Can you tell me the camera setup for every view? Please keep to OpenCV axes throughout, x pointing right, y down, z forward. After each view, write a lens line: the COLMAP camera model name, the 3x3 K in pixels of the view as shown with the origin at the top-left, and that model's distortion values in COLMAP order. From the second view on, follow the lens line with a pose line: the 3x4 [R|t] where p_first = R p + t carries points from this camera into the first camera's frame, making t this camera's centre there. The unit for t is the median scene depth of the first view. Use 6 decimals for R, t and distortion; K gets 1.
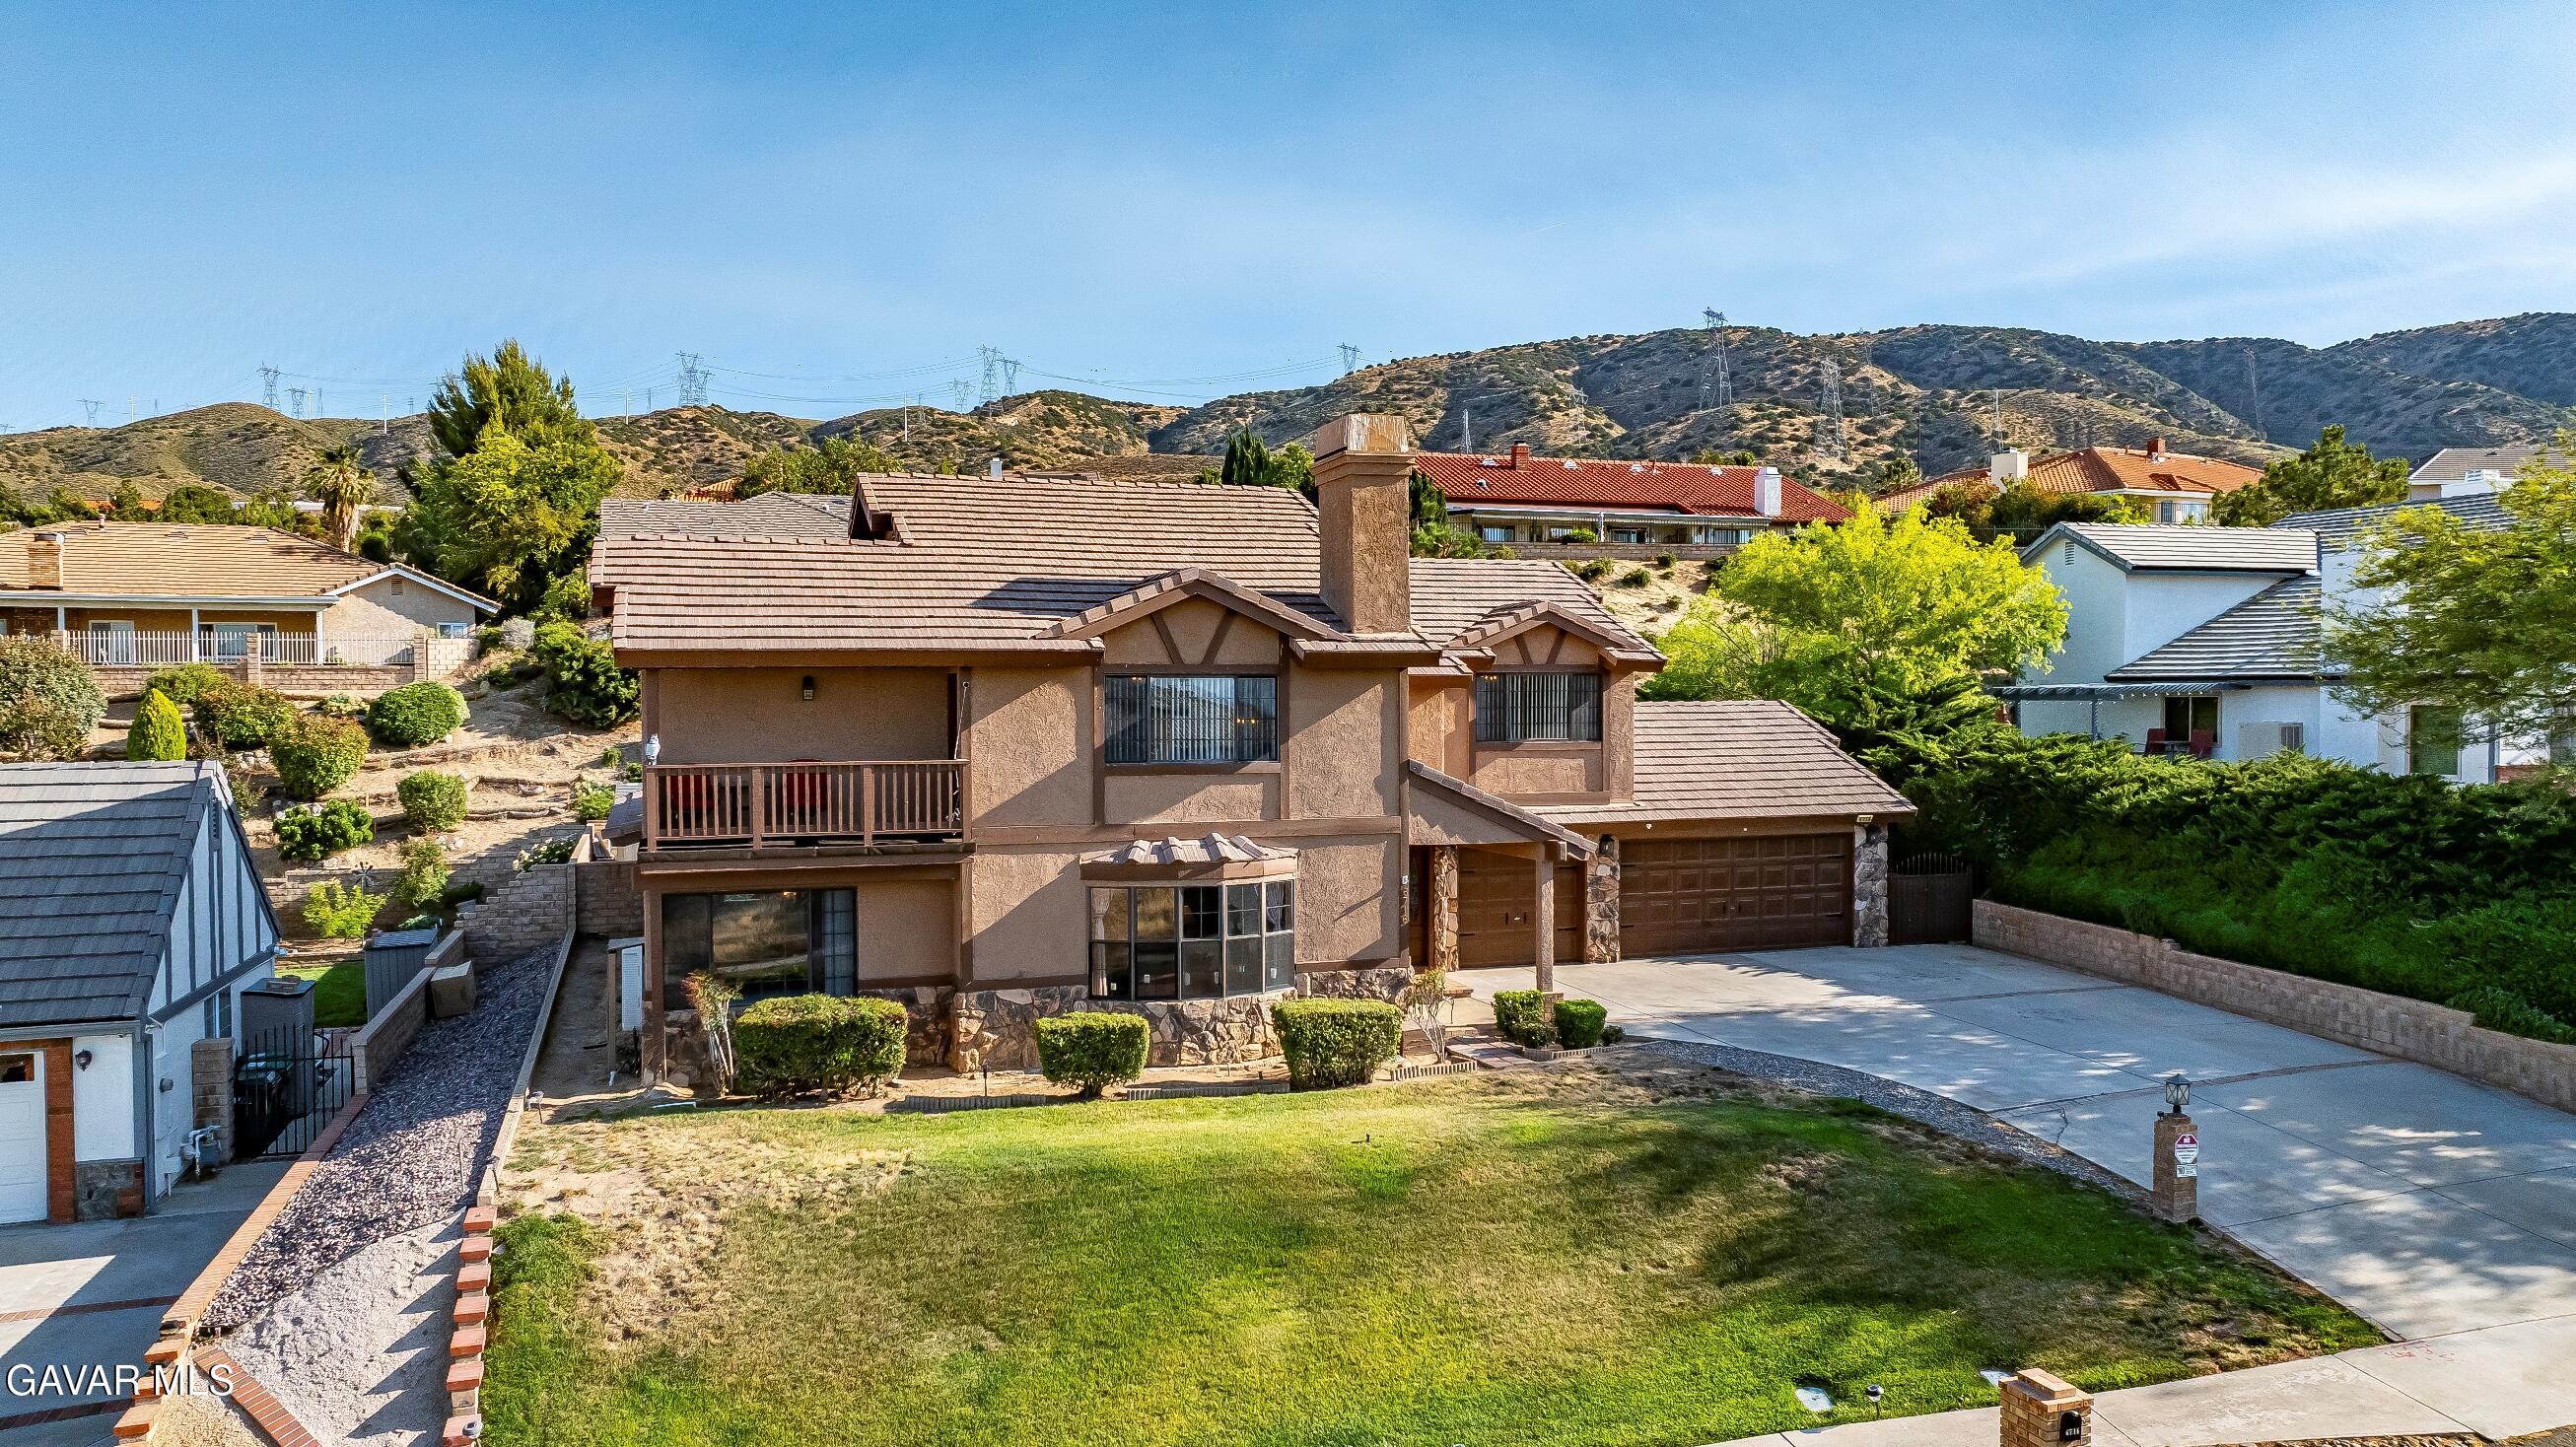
lens RADIAL K [[1827.9, 0, 1288.0], [0, 1827.9, 723.5], [0, 0, 1]] dist [-0.009526, -0.005179]
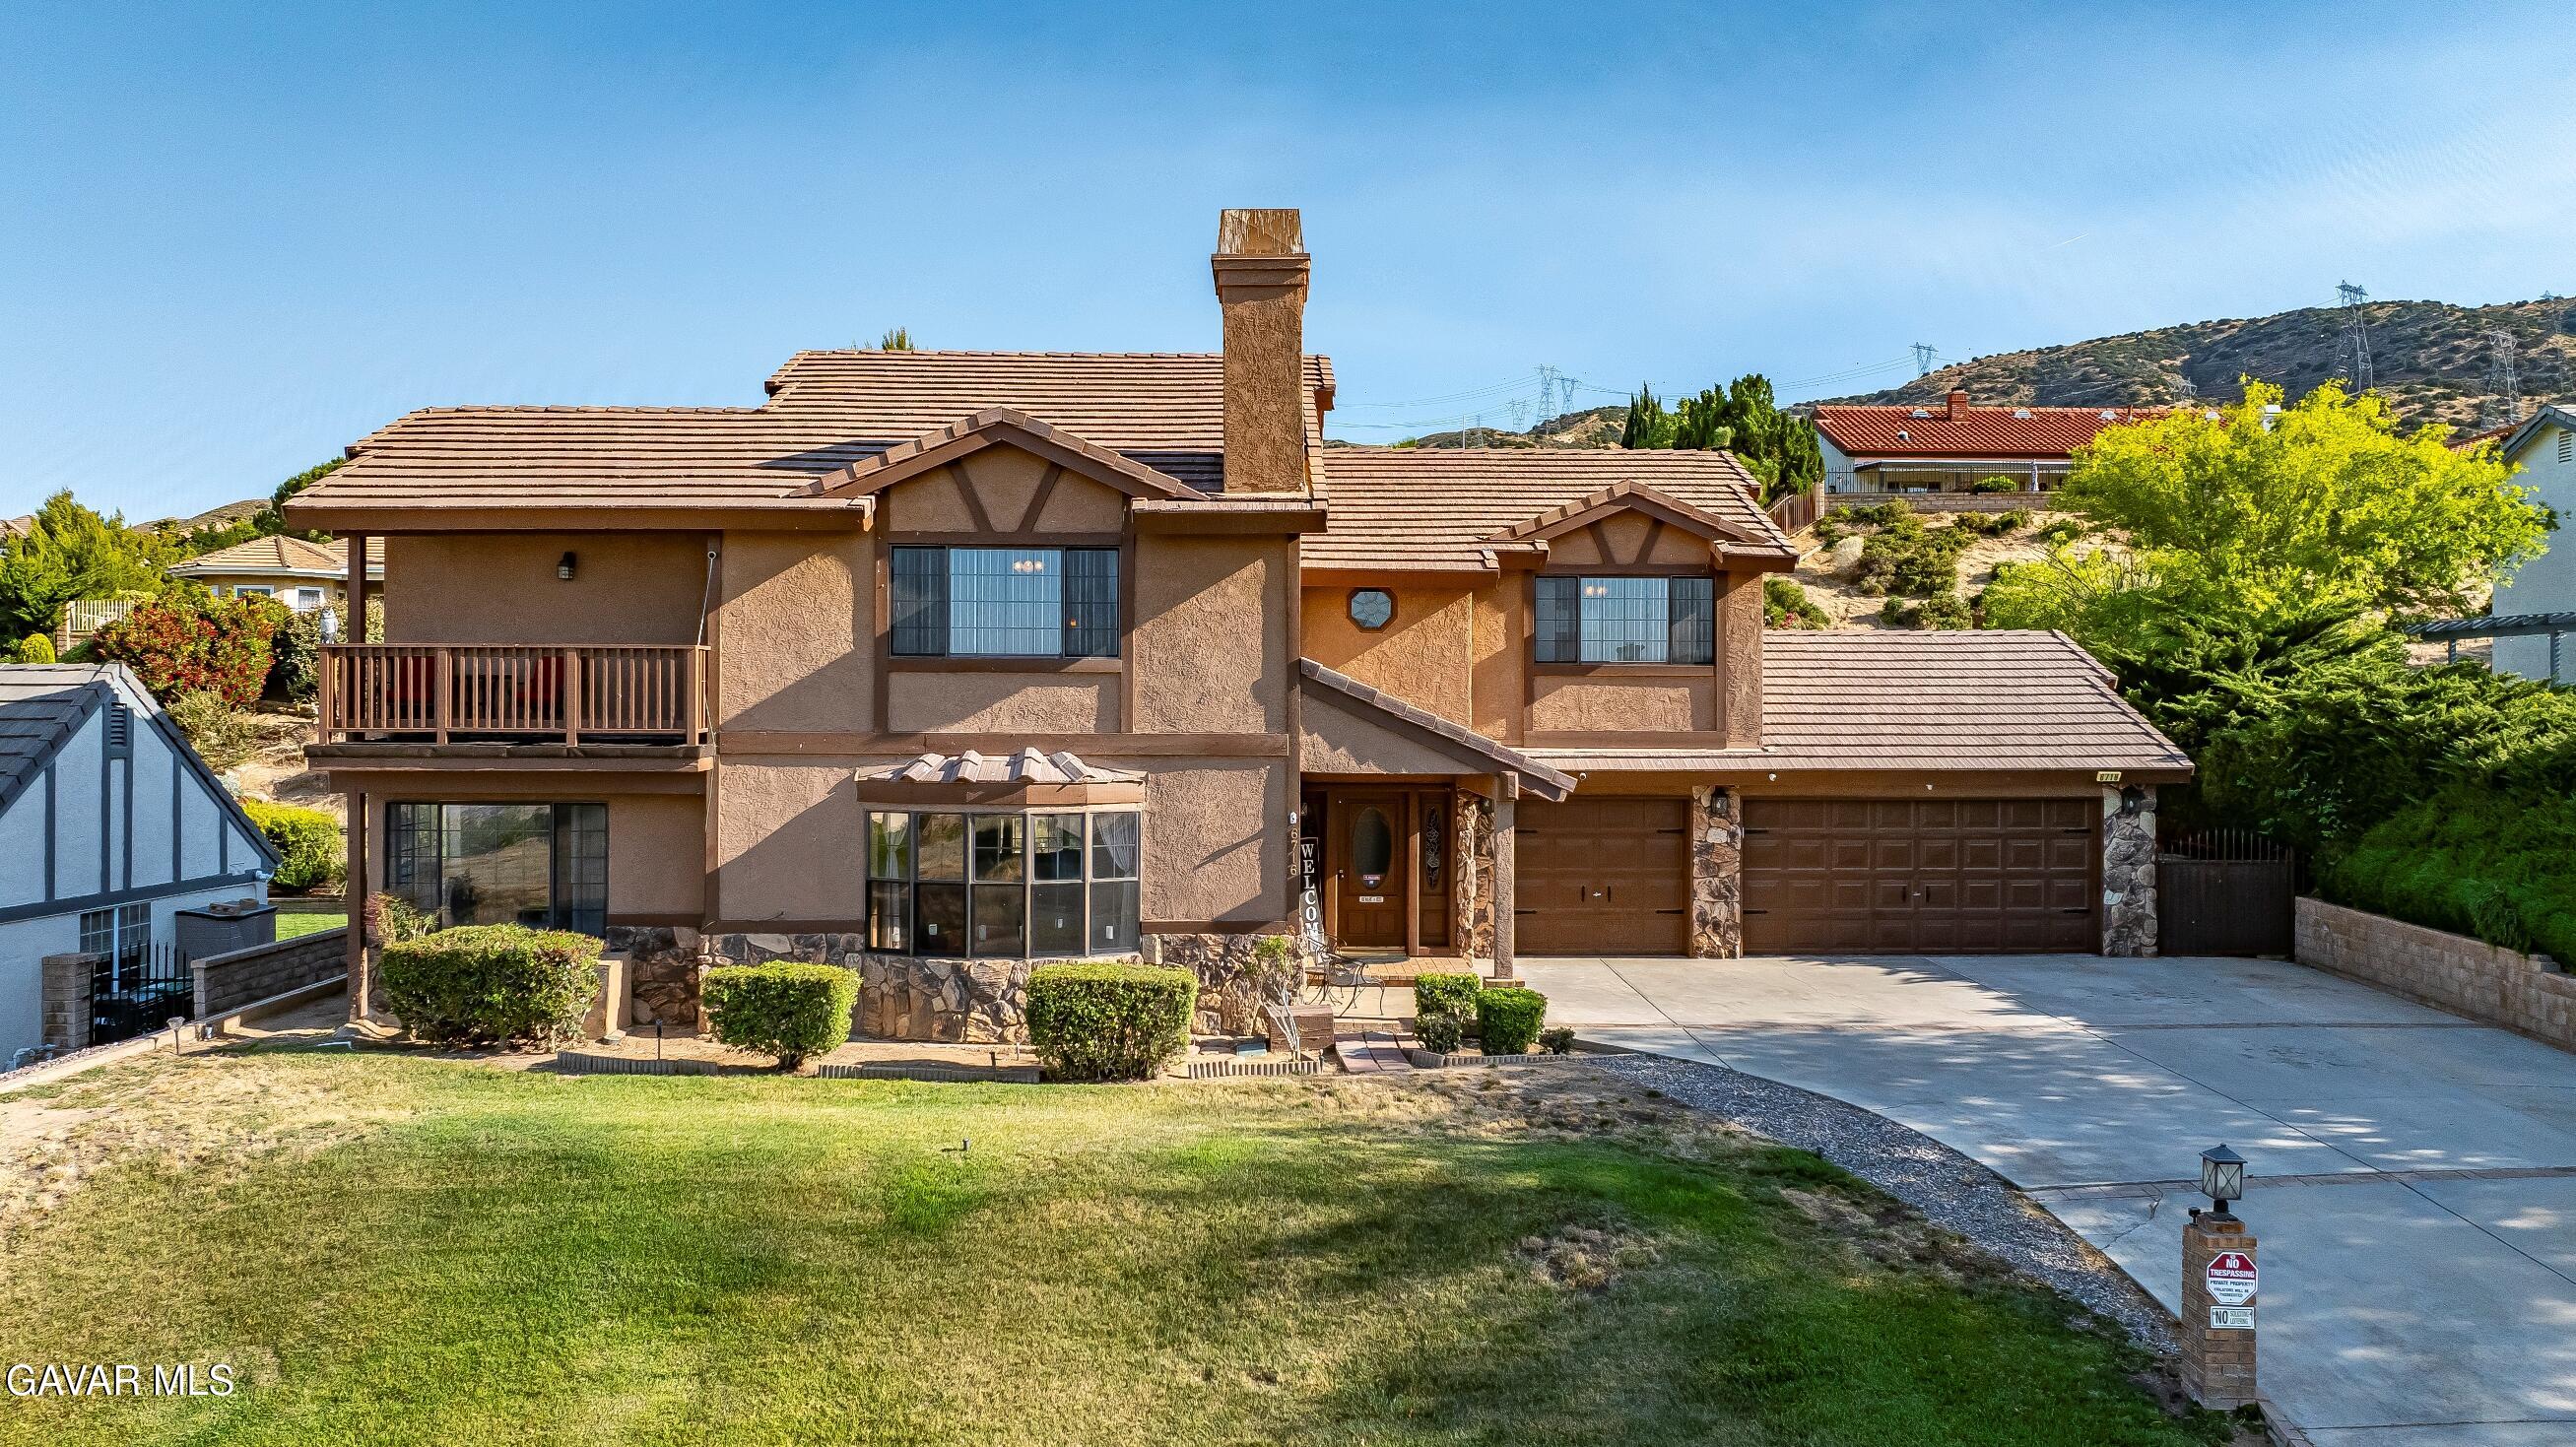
lens RADIAL K [[1822.5, 0, 1286.6], [0, 1822.5, 692.4], [0, 0, 1]] dist [-0.025031, 0.021134]
pose [[0.952670, 0.003548, -0.303985, 0.288054], [-0.011795, 0.999610, -0.025295, 0.052429], [0.303777, 0.027683, 0.952341, 0.279430]]
